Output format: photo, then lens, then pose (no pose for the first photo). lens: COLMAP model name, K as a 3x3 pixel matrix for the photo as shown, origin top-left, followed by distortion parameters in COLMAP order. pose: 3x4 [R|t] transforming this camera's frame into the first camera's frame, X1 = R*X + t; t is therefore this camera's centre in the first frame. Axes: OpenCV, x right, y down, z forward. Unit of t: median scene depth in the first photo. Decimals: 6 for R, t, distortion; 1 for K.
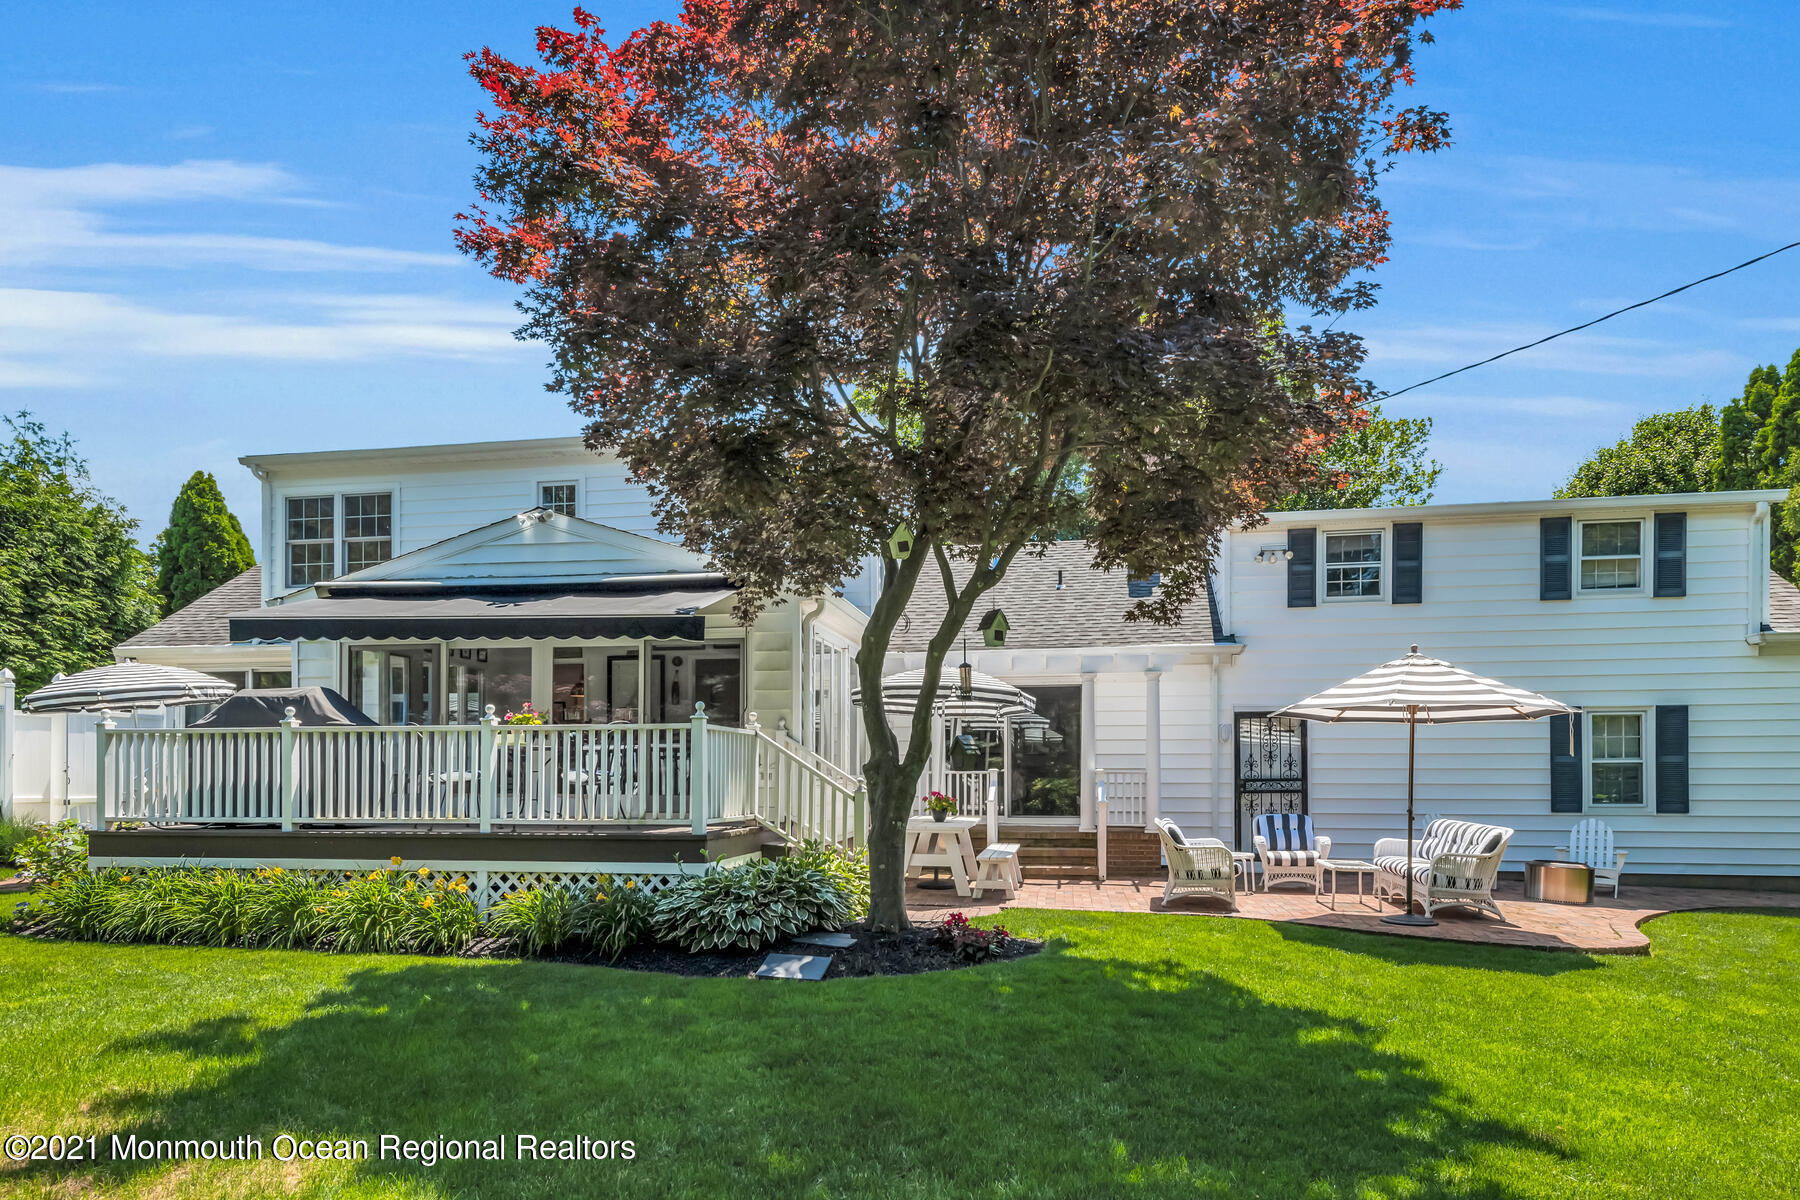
lens RADIAL K [[993.8, 0, 906.1], [0, 993.8, 755.5], [0, 0, 1]] dist [0.007322, -0.001462]
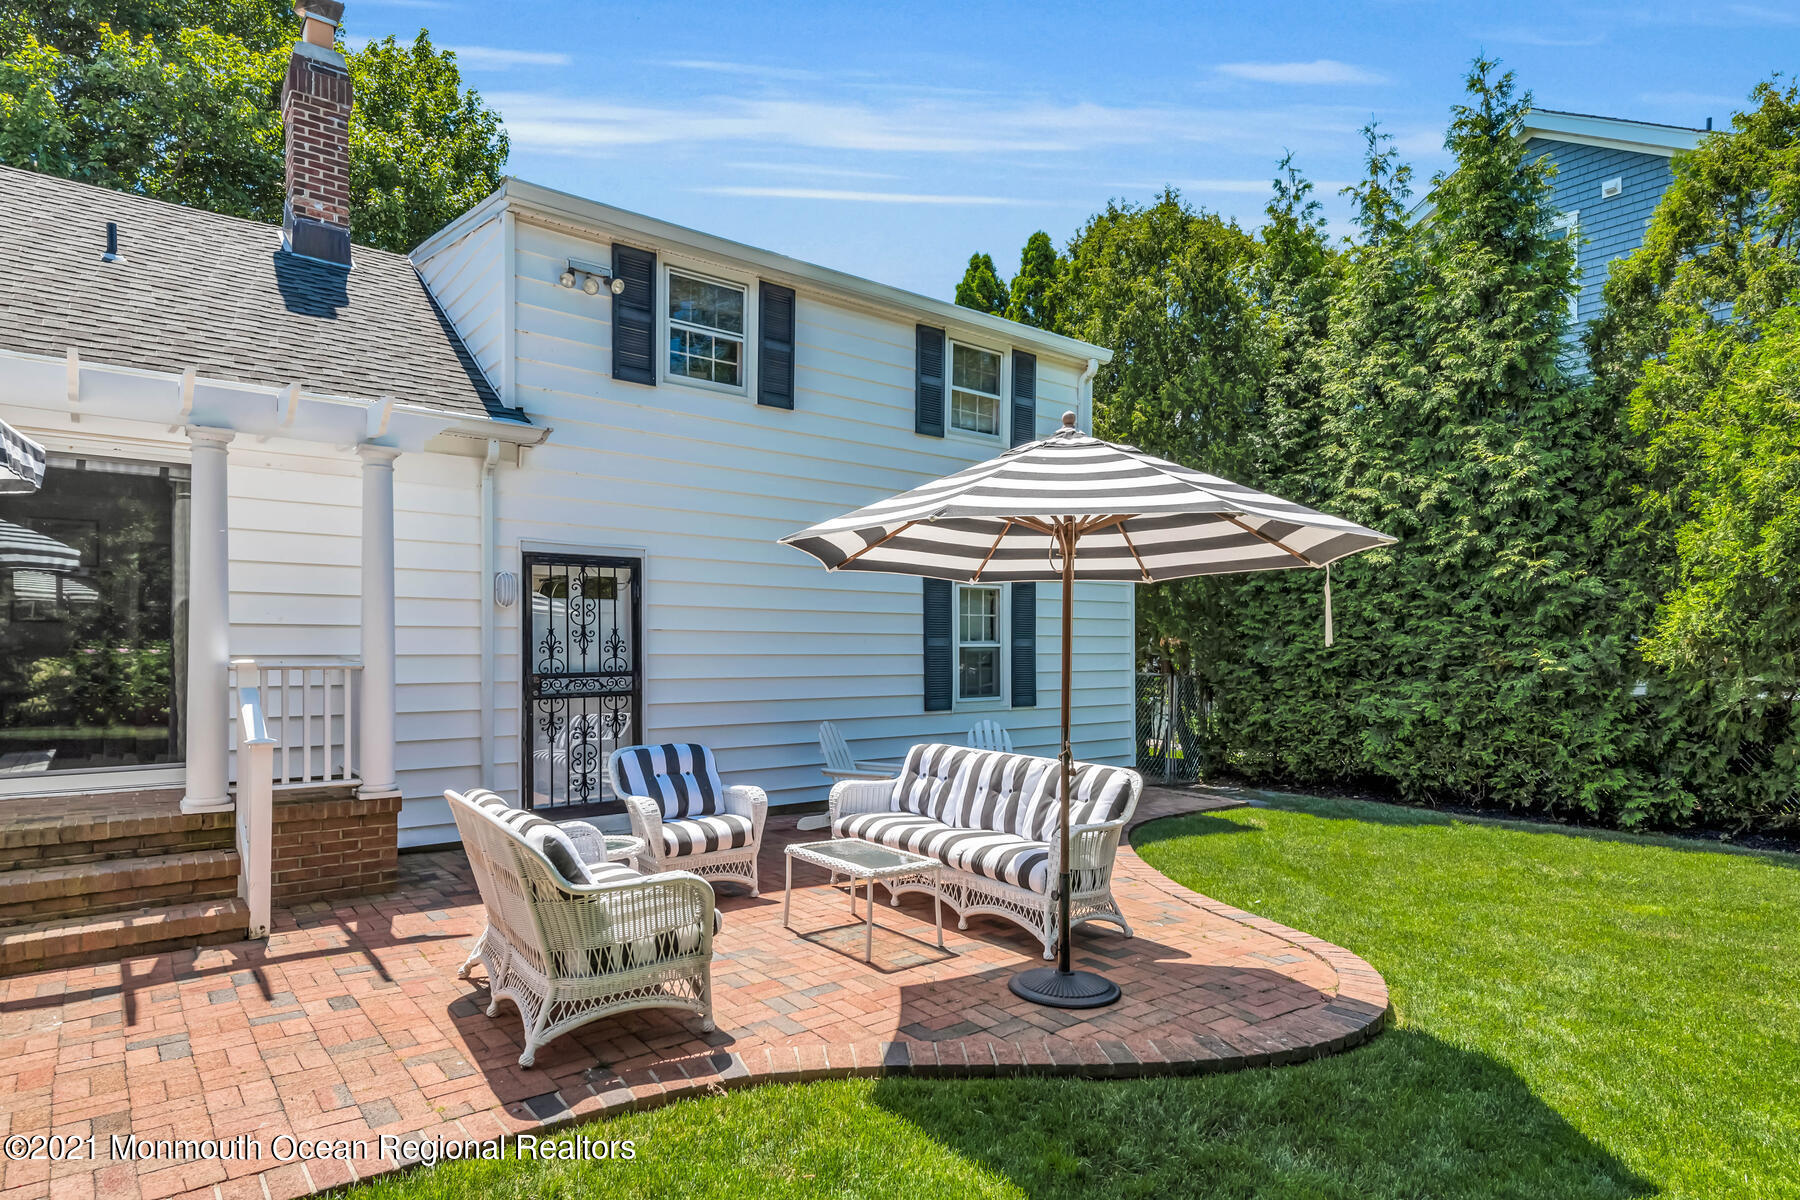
lens RADIAL K [[975.1, 0, 877.9], [0, 975.1, 655.1], [0, 0, 1]] dist [0.016719, -0.000525]
pose [[0.674670, -0.003048, 0.738114, 0.069937], [-0.015817, 0.999702, 0.018586, 0.000202], [-0.737950, -0.024214, 0.674420, 0.529298]]
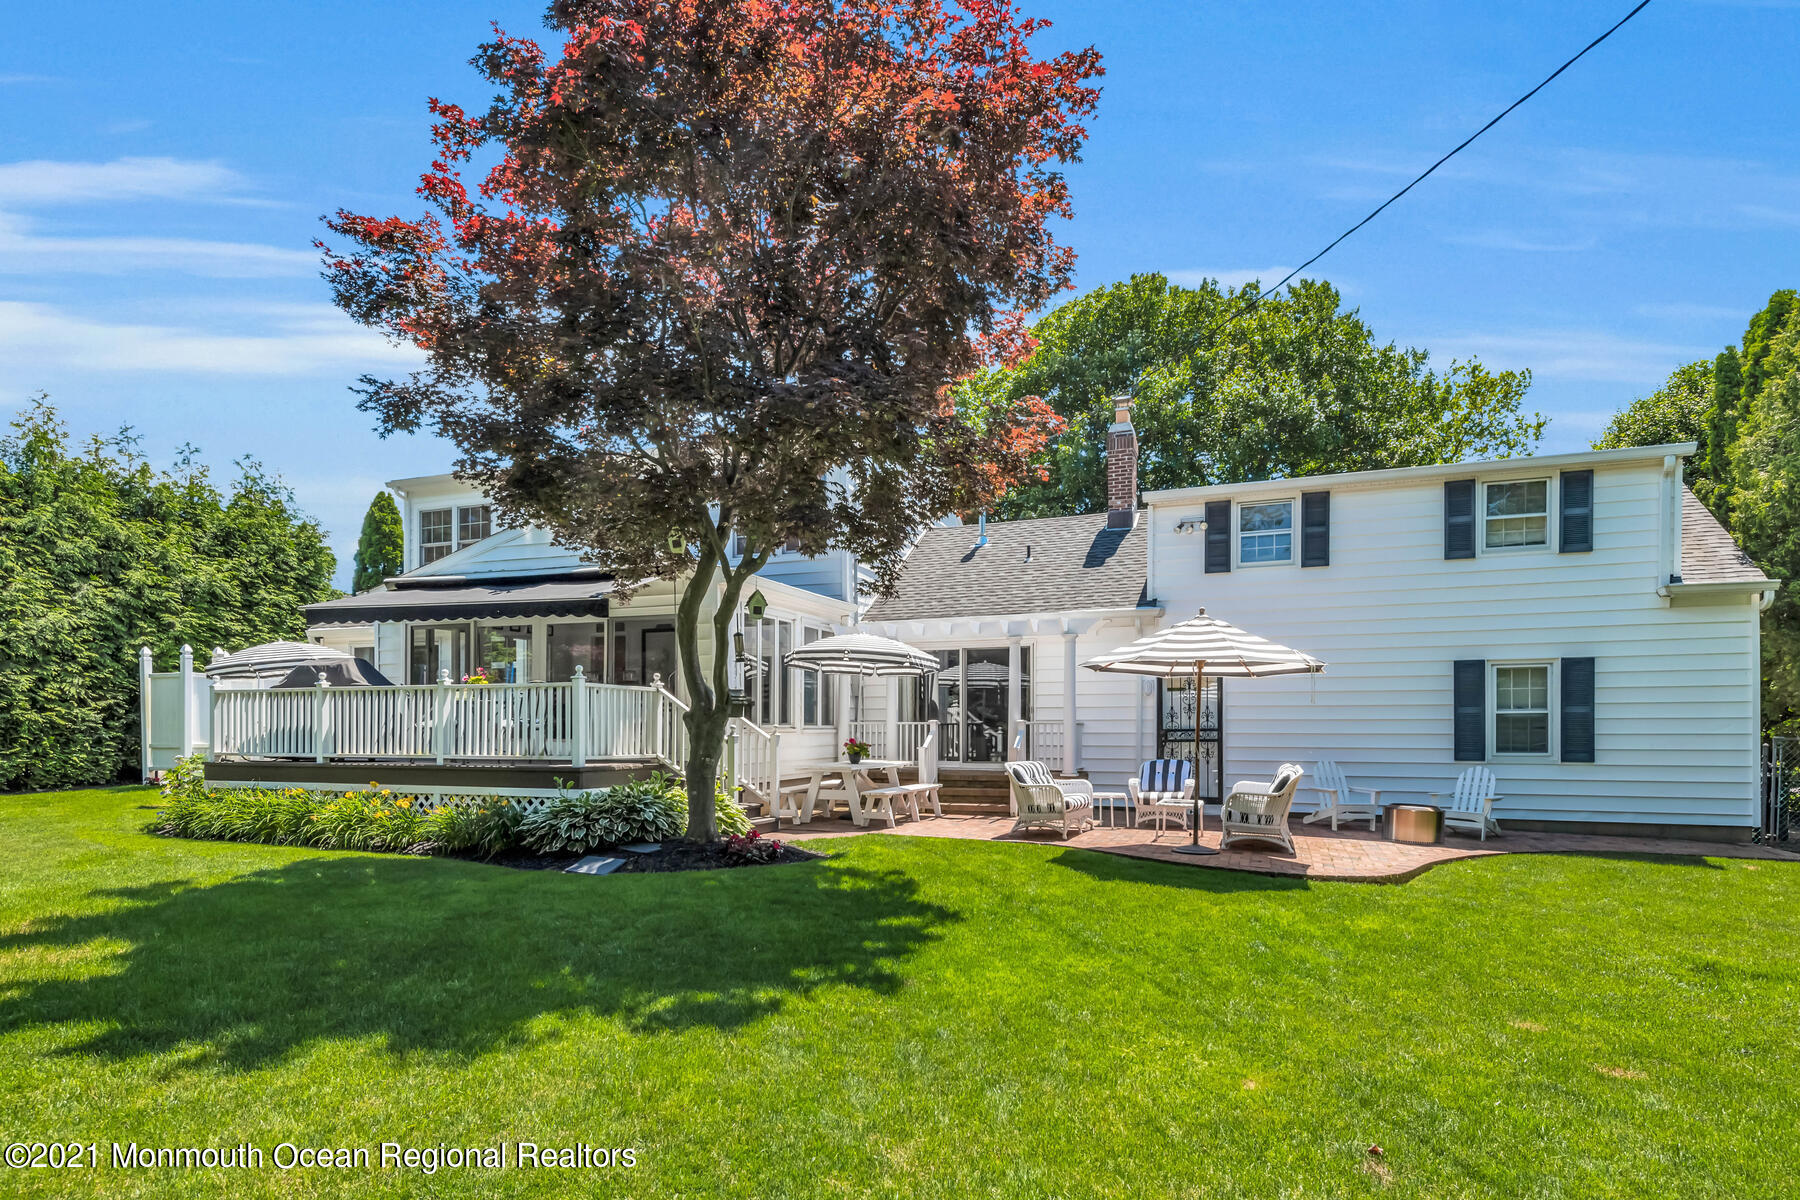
lens RADIAL K [[916.1, 0, 907.4], [0, 916.1, 710.6], [0, 0, 1]] dist [0.016029, -0.011941]
pose [[0.982823, -0.003132, -0.184522, 0.263537], [0.002394, 0.999988, -0.004220, 0.006999], [0.184533, 0.003706, 0.982819, -0.061765]]
